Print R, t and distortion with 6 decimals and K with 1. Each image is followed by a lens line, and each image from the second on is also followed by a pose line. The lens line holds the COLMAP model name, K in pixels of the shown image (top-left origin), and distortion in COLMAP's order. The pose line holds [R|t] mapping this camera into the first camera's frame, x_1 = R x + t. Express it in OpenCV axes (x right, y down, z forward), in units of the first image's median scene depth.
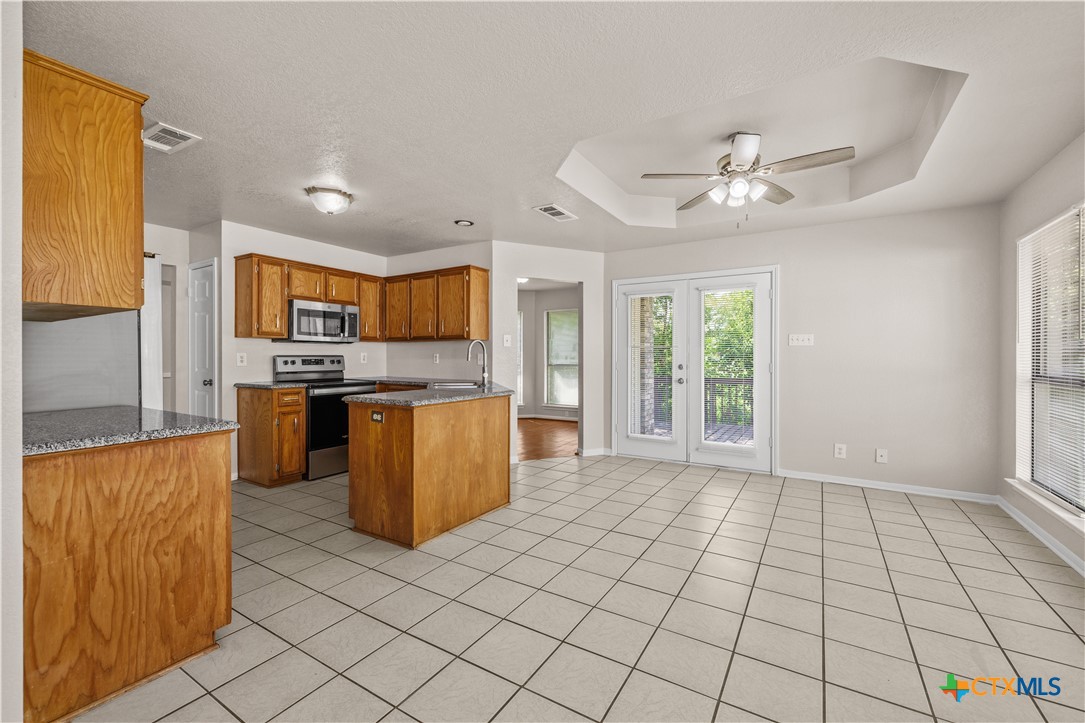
lens RADIAL K [[458.2, 0, 534.8], [0, 458.2, 358.1], [0, 0, 1]] dist [0.000752, 0.000521]
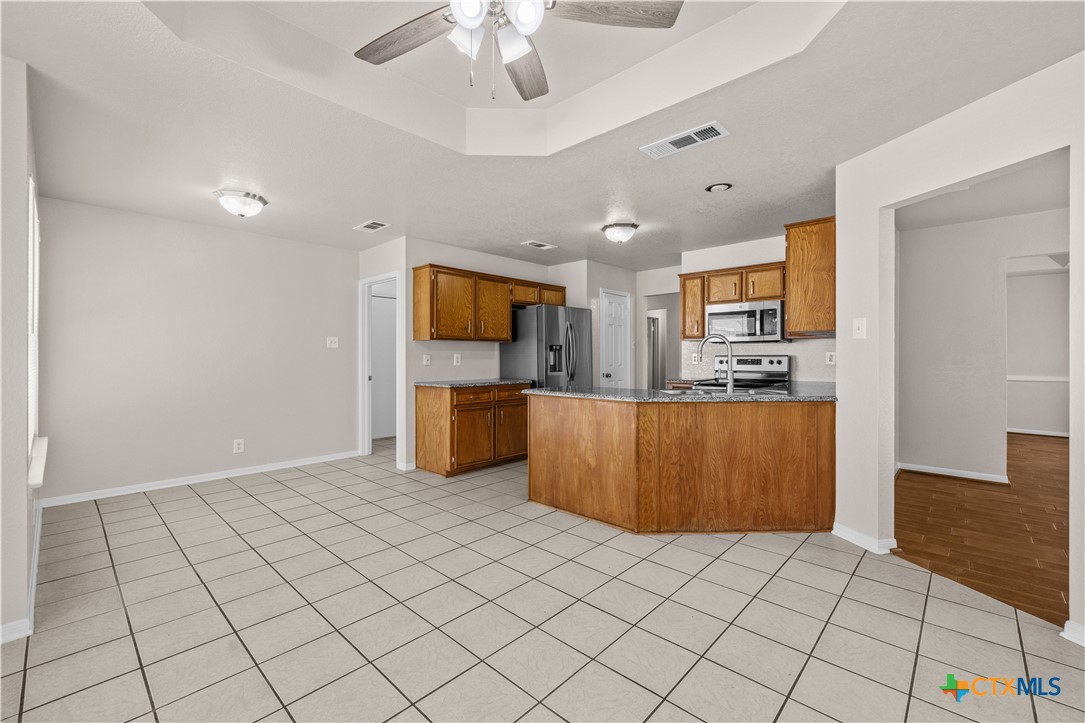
lens RADIAL K [[458.2, 0, 534.3], [0, 458.2, 352.8], [0, 0, 1]] dist [0.000752, 0.000521]
pose [[-0.204802, -0.007564, -0.978774, 0.632666], [-0.004080, 0.999968, -0.006874, -0.002770], [0.978795, 0.002585, -0.204826, 0.786179]]
